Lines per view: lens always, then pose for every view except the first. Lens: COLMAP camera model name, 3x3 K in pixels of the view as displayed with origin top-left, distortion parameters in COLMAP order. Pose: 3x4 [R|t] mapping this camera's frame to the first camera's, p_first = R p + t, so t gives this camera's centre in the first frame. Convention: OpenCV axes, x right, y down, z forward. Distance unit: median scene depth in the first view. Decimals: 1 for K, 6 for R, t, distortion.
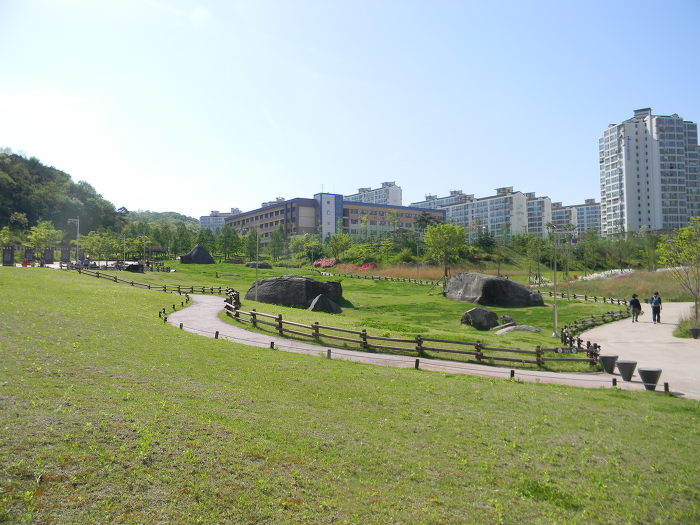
lens RADIAL K [[568.5, 0, 350.1], [0, 568.5, 263.3], [0, 0, 1]] dist [0.000359, -0.017507]
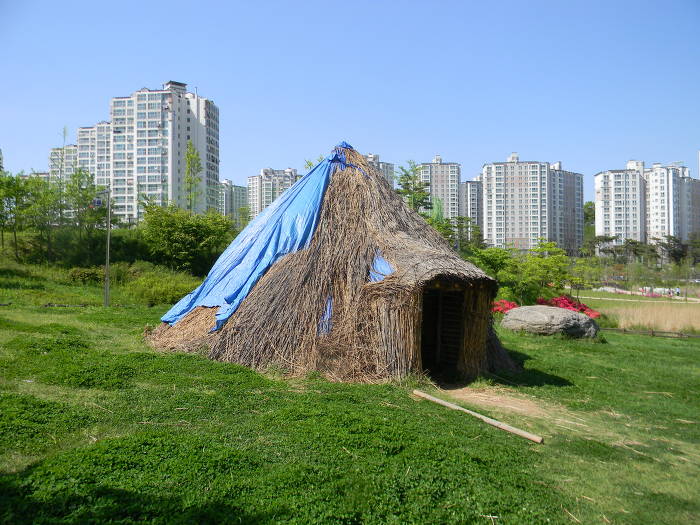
lens RADIAL K [[568.5, 0, 355.1], [0, 568.5, 262.1], [0, 0, 1]] dist [0.000359, -0.017507]
pose [[0.192817, 0.019198, 0.981047, -0.318975], [-0.024986, 0.999580, -0.014650, -0.002661], [-0.980917, -0.021688, 0.193216, 0.739189]]
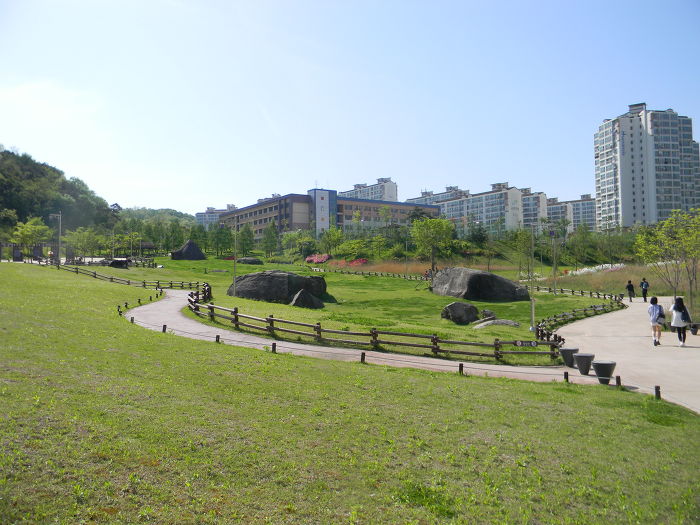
lens RADIAL K [[568.5, 0, 351.1], [0, 568.5, 263.6], [0, 0, 1]] dist [0.000359, -0.017507]
pose [[0.999983, -0.002997, 0.005024, 0.007938], [0.002965, 0.999975, 0.006435, 0.001106], [-0.005044, -0.006420, 0.999967, 0.003937]]
